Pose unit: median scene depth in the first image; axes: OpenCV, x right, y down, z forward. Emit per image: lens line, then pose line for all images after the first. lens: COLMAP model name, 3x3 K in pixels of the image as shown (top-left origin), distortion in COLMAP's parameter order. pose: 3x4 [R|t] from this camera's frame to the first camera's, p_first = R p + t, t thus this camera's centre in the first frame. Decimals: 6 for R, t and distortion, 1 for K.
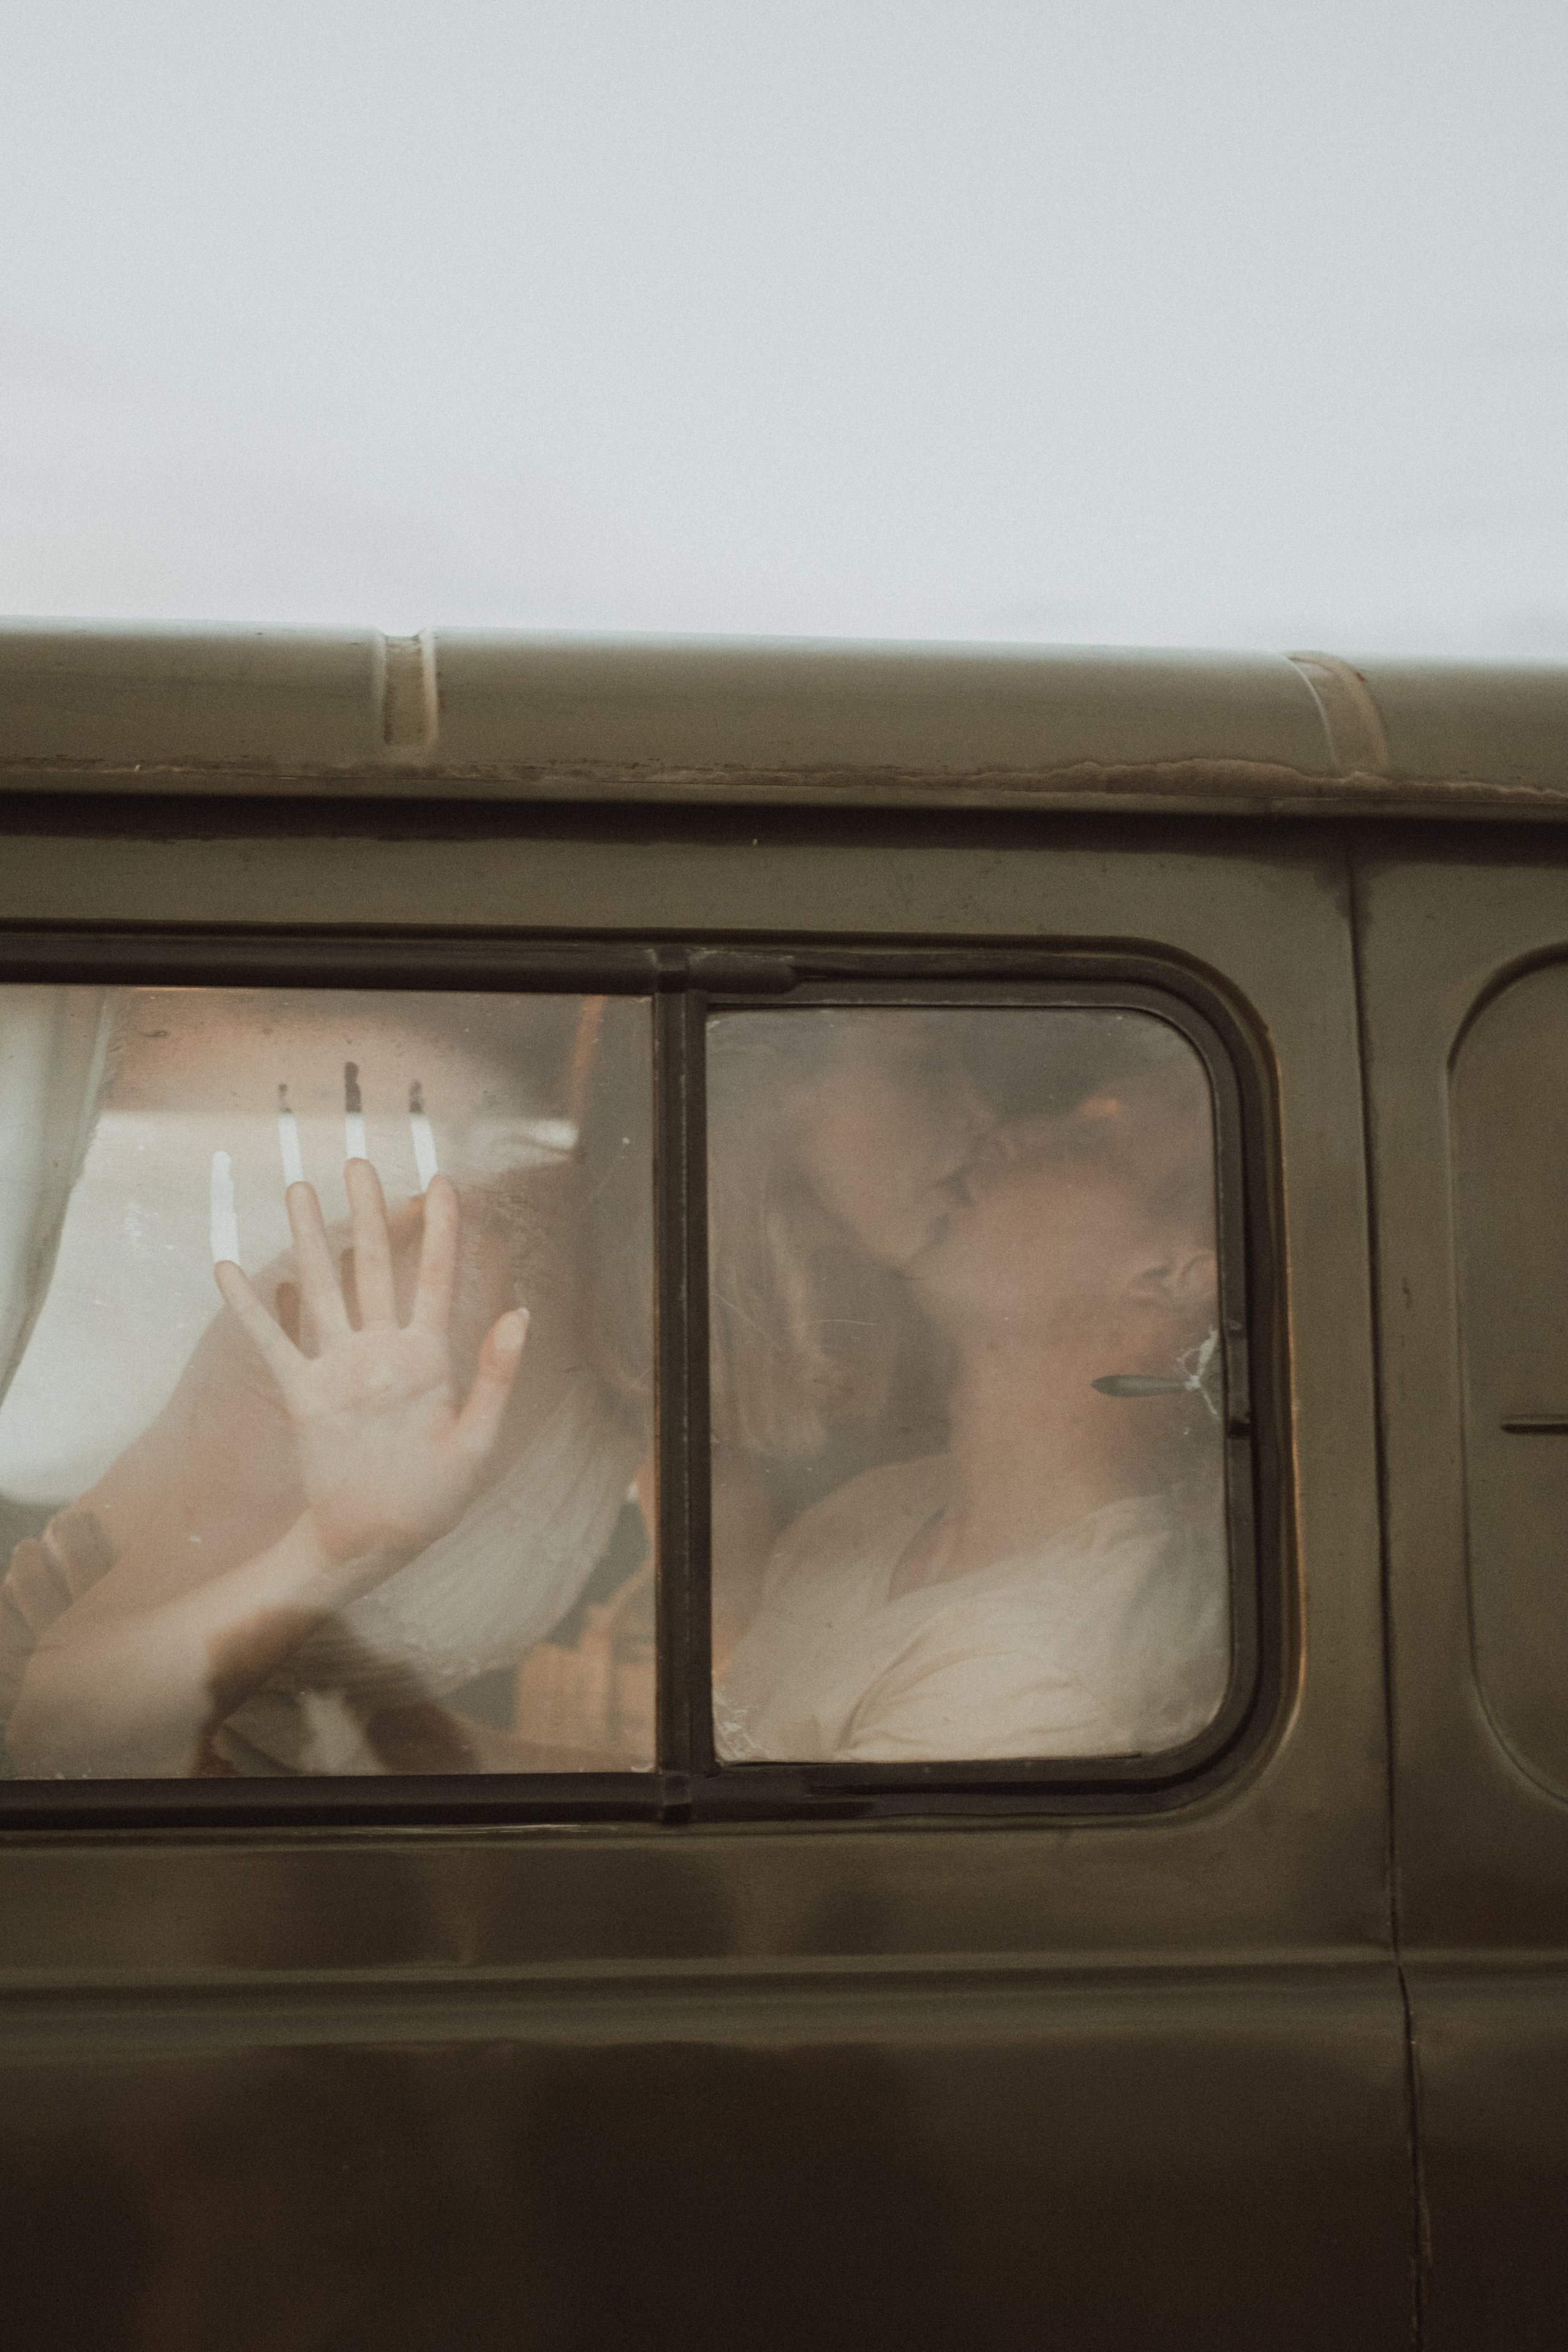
lens RADIAL K [[3609.3, 0, 783.0], [0, 3609.3, 1186.3], [0, 0, 1]] dist [-0.001410, 0.000000]
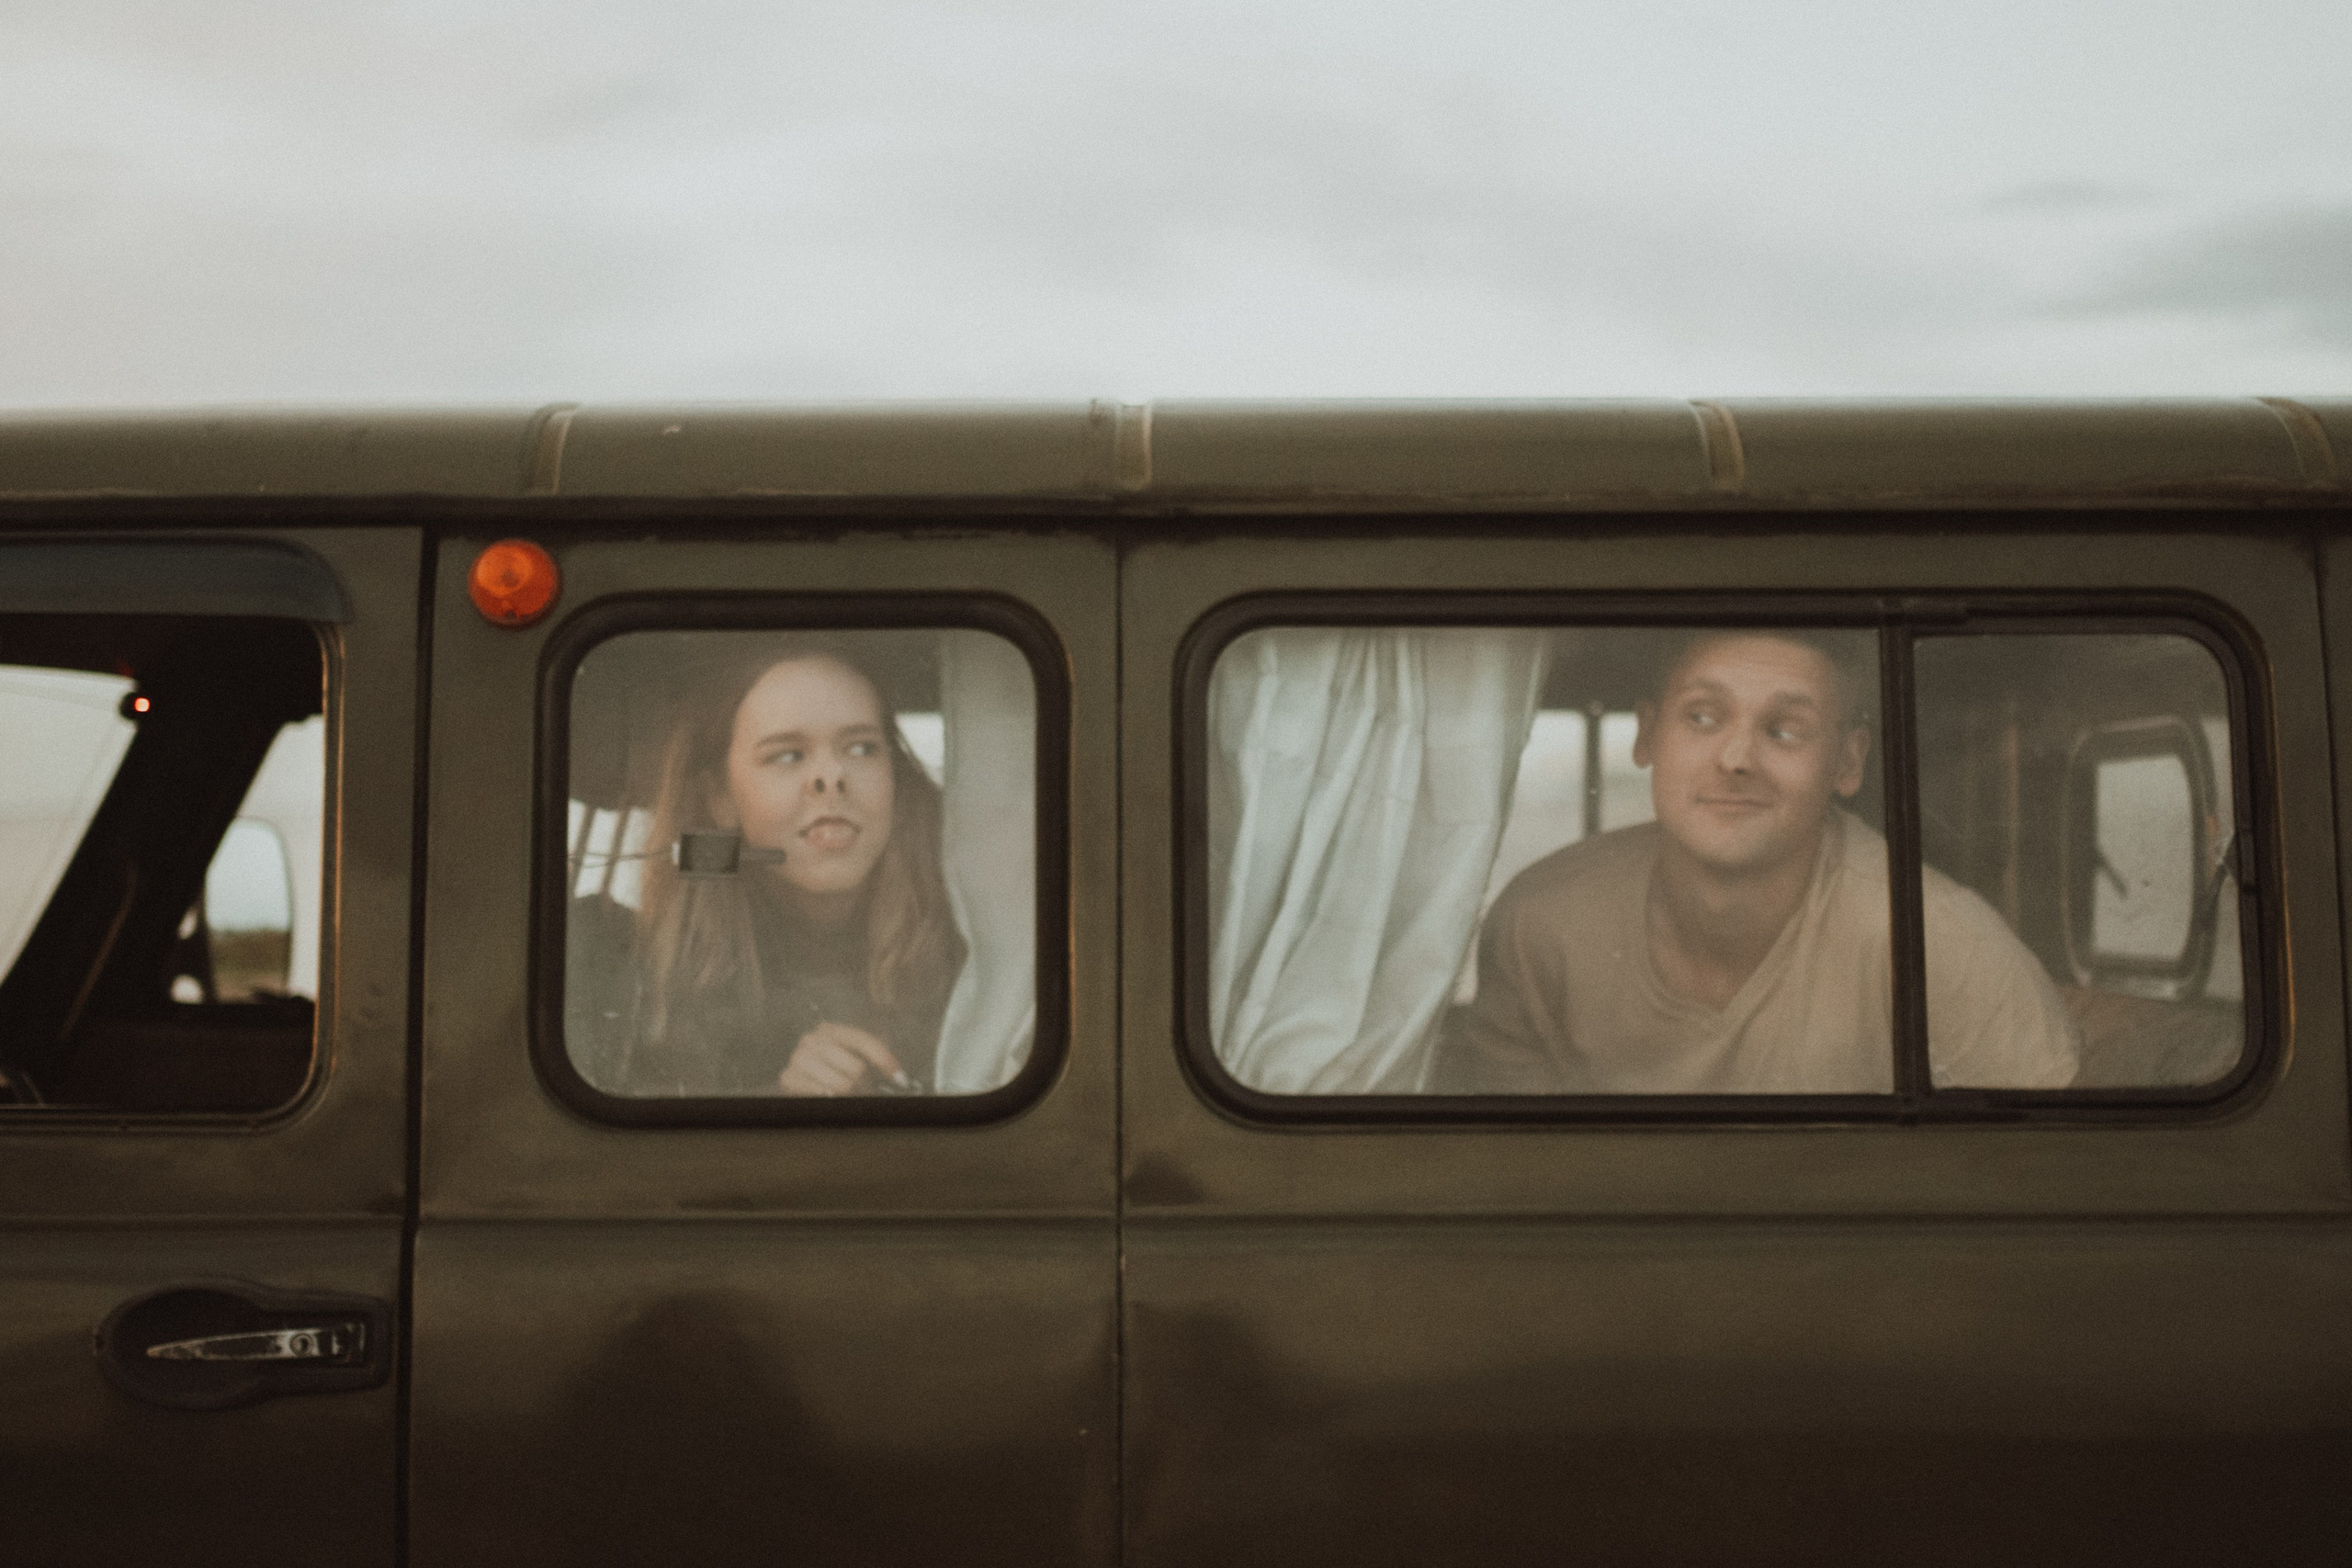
lens RADIAL K [[3608.9, 0, 1176.7], [0, 3608.9, 767.0], [0, 0, 1]] dist [-0.001410, 0.000000]
pose [[0.992300, -0.010240, -0.123437, -0.151179], [0.010023, 0.999947, -0.002373, 0.011298], [0.123455, 0.001118, 0.992350, -0.670135]]
